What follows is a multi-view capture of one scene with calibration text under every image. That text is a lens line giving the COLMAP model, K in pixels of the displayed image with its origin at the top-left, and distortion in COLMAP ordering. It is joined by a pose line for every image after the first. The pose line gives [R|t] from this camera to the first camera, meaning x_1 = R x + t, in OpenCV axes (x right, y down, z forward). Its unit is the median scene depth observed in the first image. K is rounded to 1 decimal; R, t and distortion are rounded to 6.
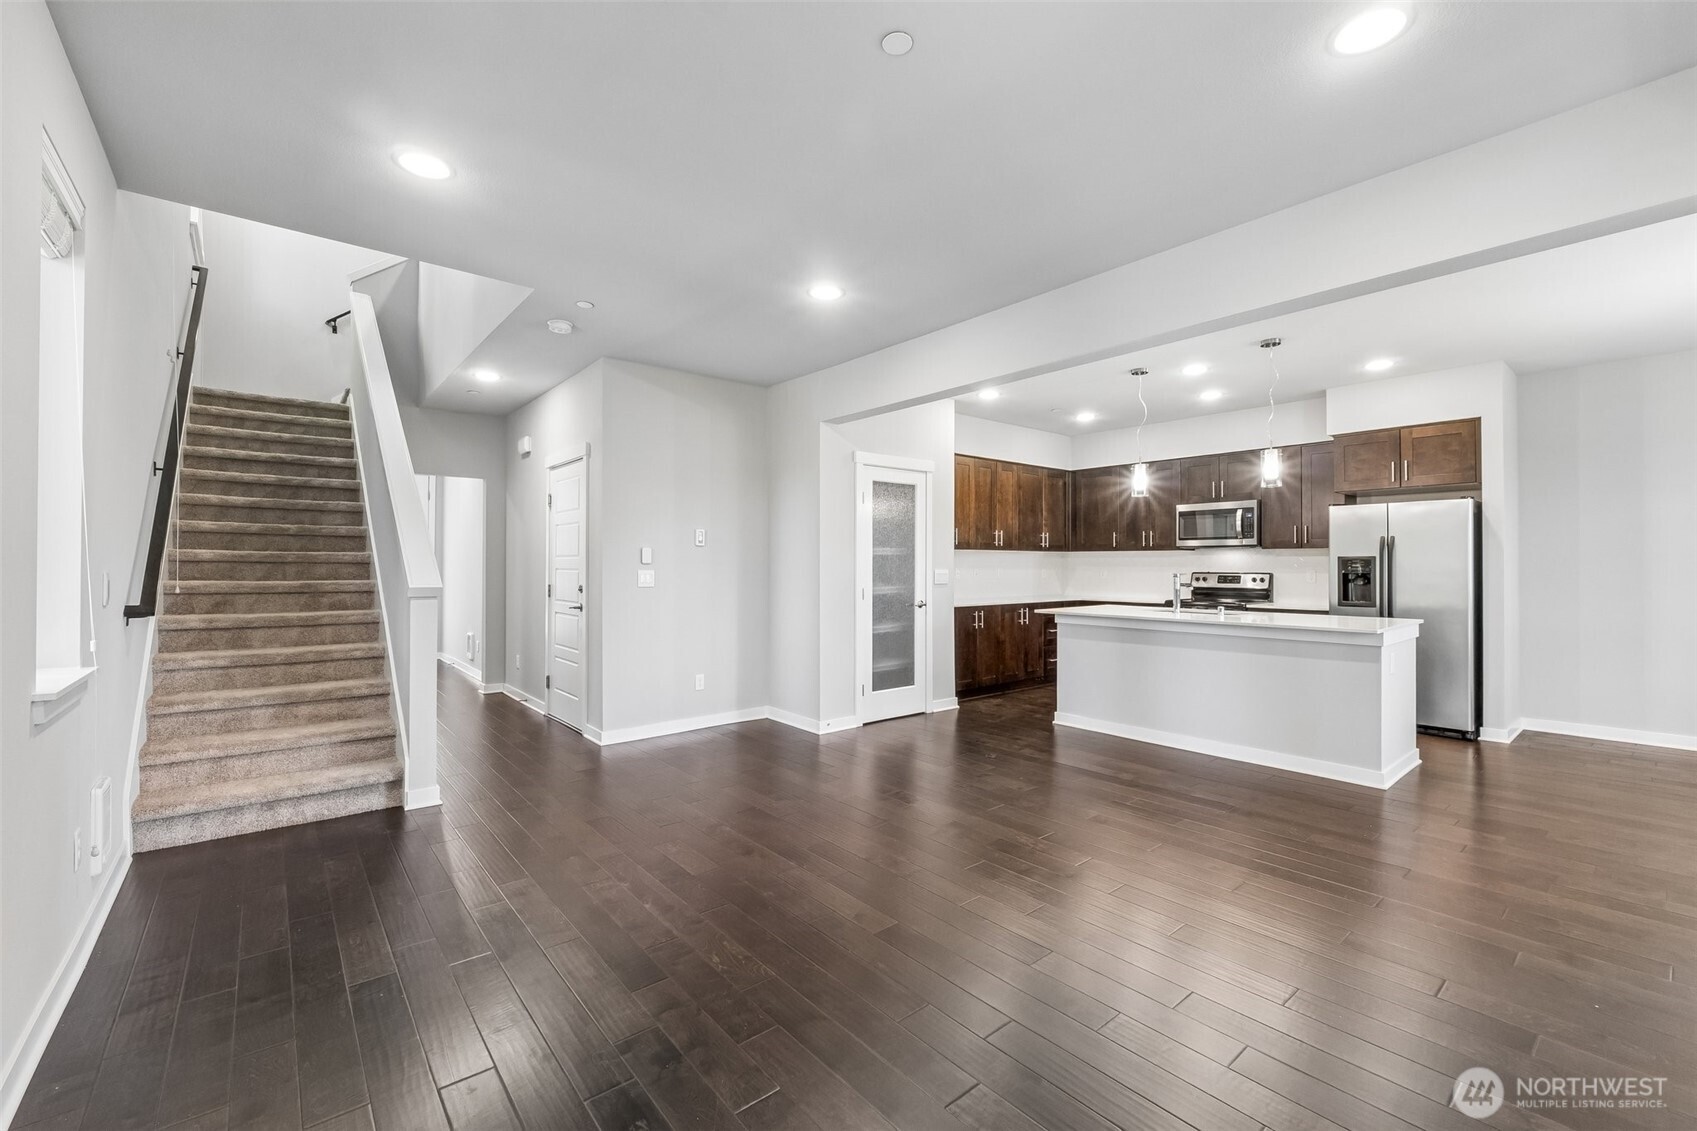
lens RADIAL K [[715.3, 0, 852.2], [0, 715.3, 566.3], [0, 0, 1]] dist [-0.010051, 0.001676]
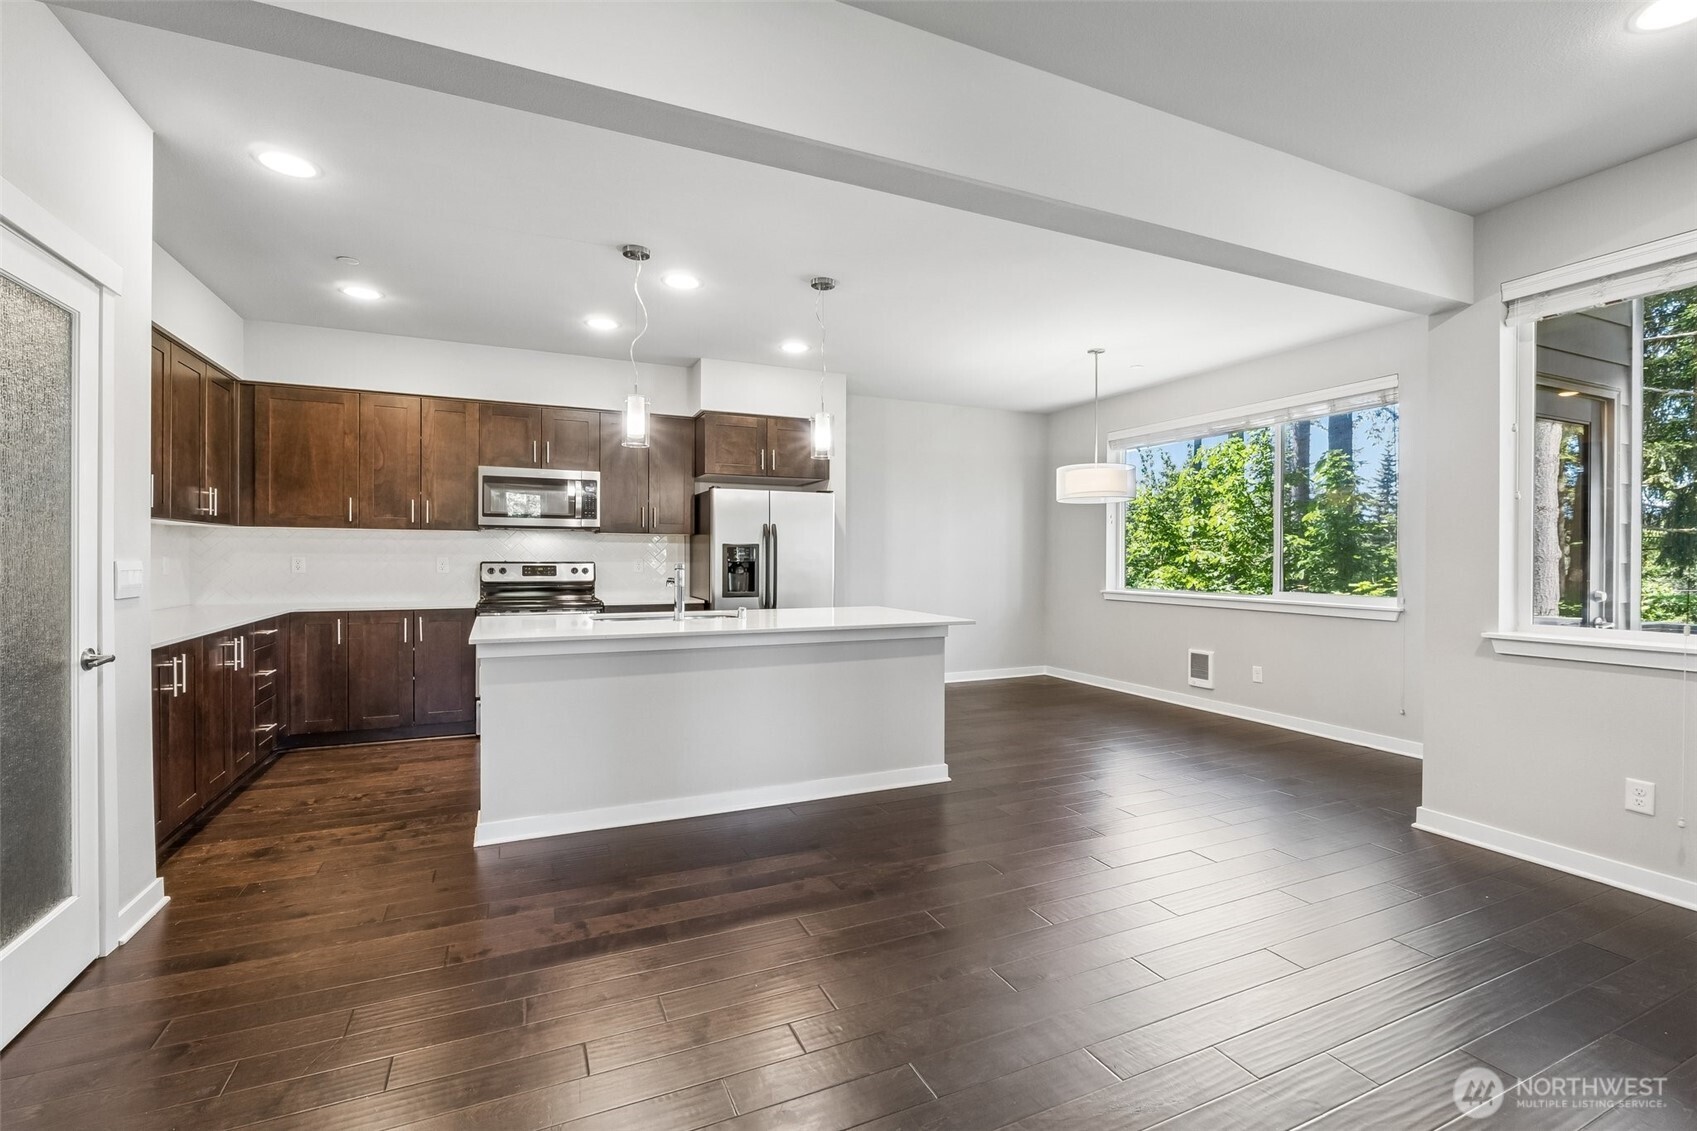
lens RADIAL K [[715.3, 0, 845.0], [0, 715.3, 559.8], [0, 0, 1]] dist [-0.010051, 0.001676]
pose [[0.258628, -0.007060, 0.965951, -0.142510], [-0.003639, 0.999959, 0.008283, -0.000901], [-0.965970, -0.005657, 0.258592, 0.521384]]
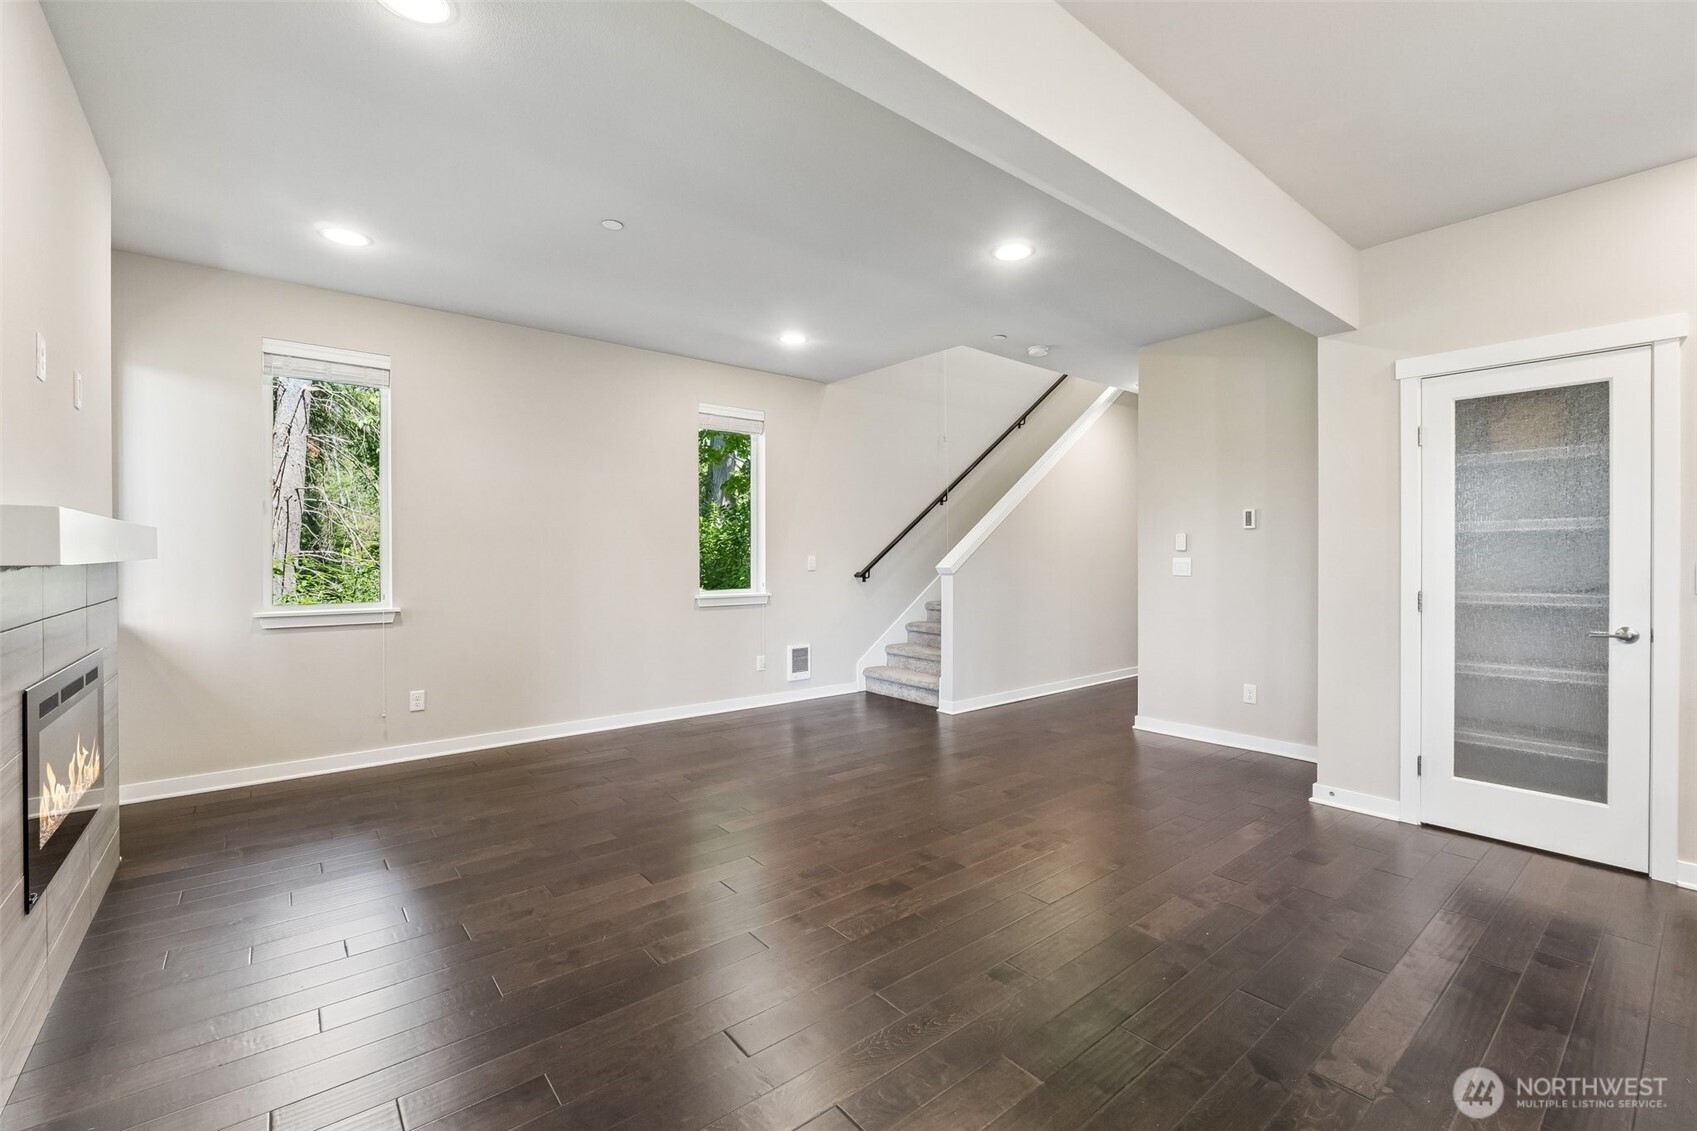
lens RADIAL K [[715.3, 0, 848.7], [0, 715.3, 550.8], [0, 0, 1]] dist [-0.010051, 0.001676]
pose [[-0.008328, -0.001751, -0.999964, 0.537398], [-0.001750, 0.999997, -0.001736, -0.000014], [0.999964, 0.001736, -0.008331, 0.479793]]
